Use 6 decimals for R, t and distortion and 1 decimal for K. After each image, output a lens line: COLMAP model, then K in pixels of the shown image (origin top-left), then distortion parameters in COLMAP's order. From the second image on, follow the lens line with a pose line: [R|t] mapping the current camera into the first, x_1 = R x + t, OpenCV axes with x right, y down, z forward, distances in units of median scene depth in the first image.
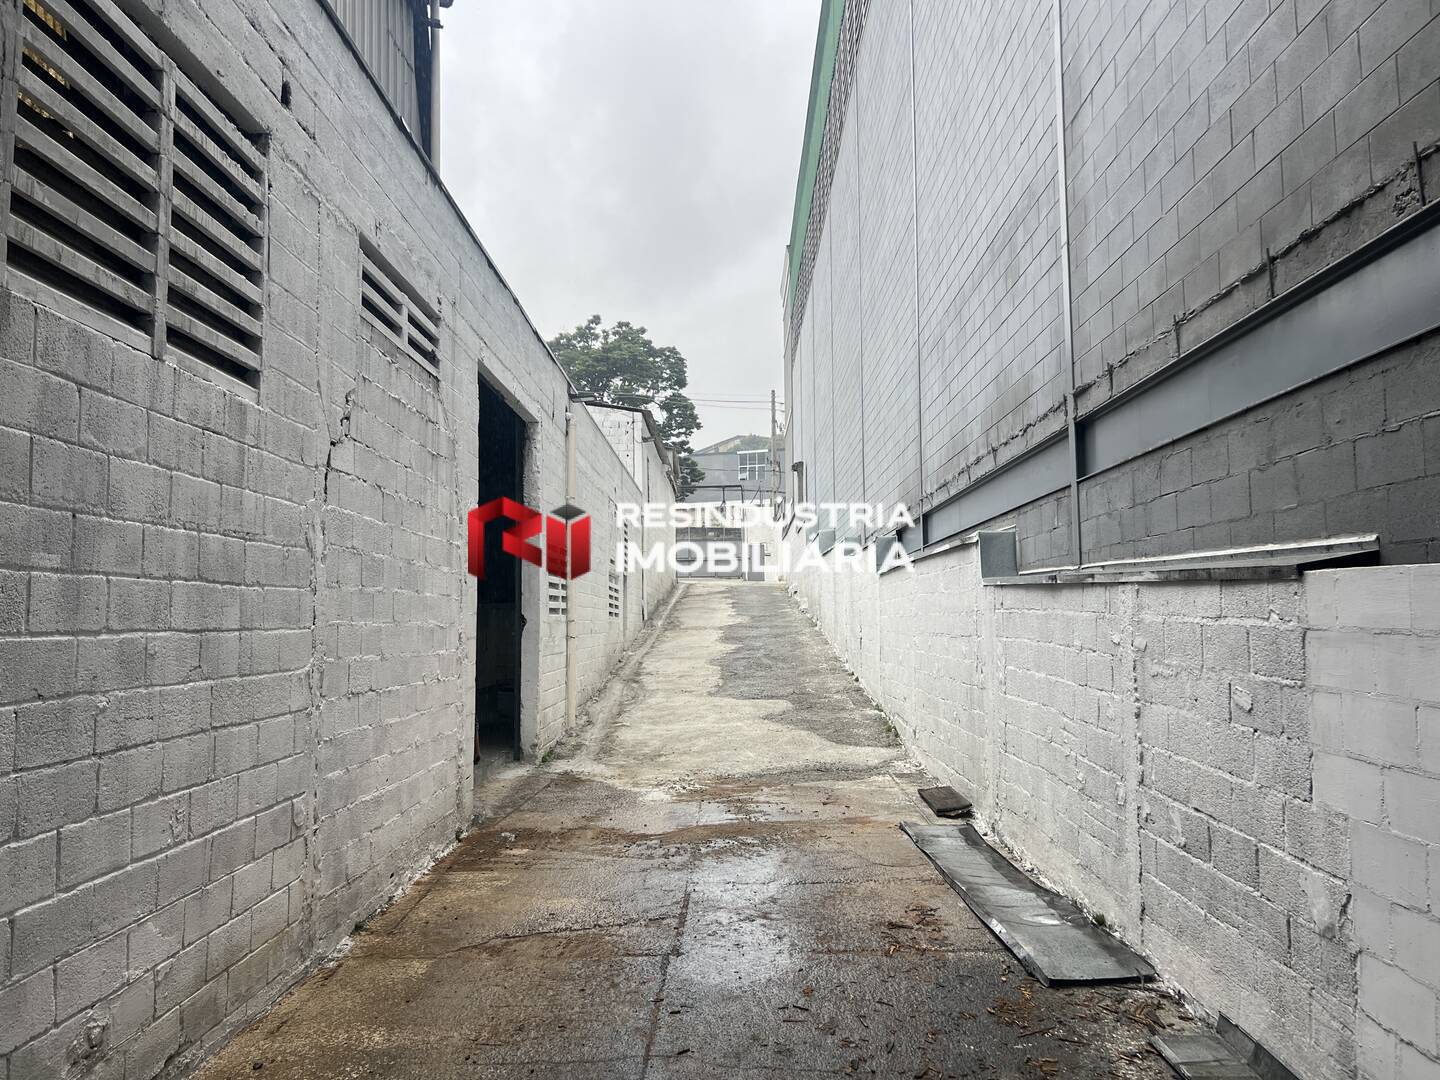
lens RADIAL K [[1088.8, 0, 718.2], [0, 1088.8, 527.1], [0, 0, 1]] dist [0.052595, -0.050602]
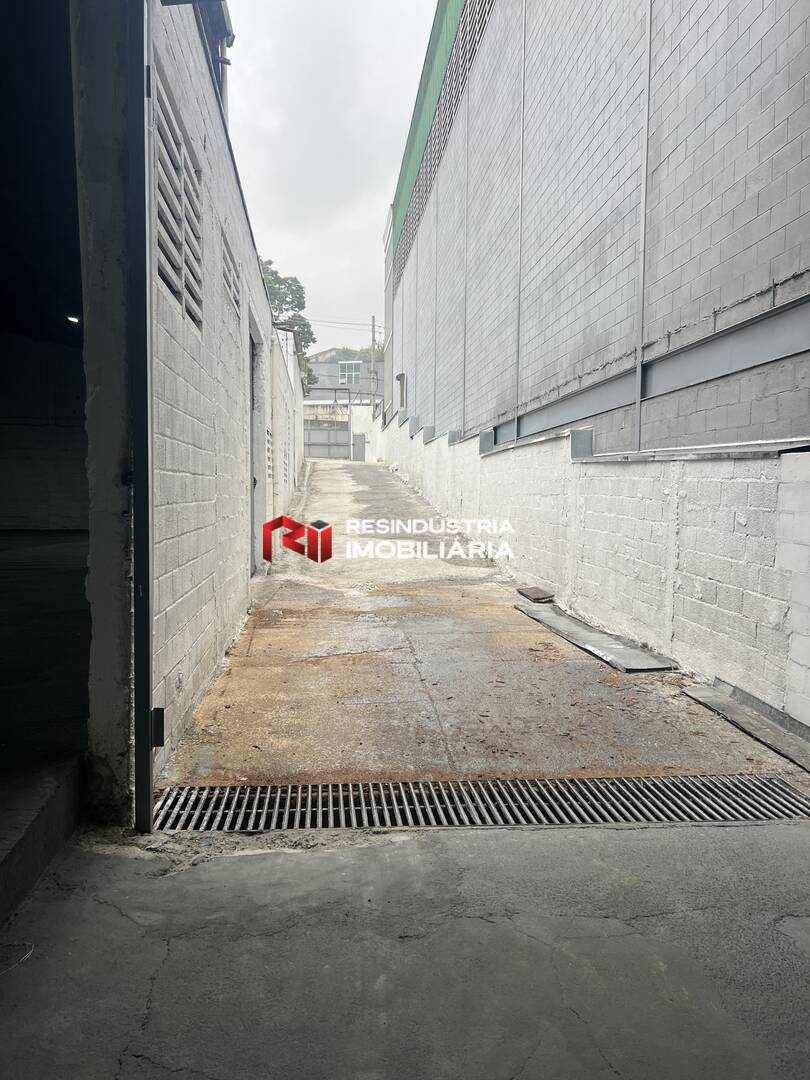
lens RADIAL K [[815.7, 0, 418.3], [0, 815.7, 537.4], [0, 0, 1]] dist [0.064975, -0.062227]
pose [[0.991848, 0.011101, 0.126945, -0.202231], [-0.028990, 0.989733, 0.139956, -0.000307], [-0.124088, -0.142495, 0.981986, -0.268411]]
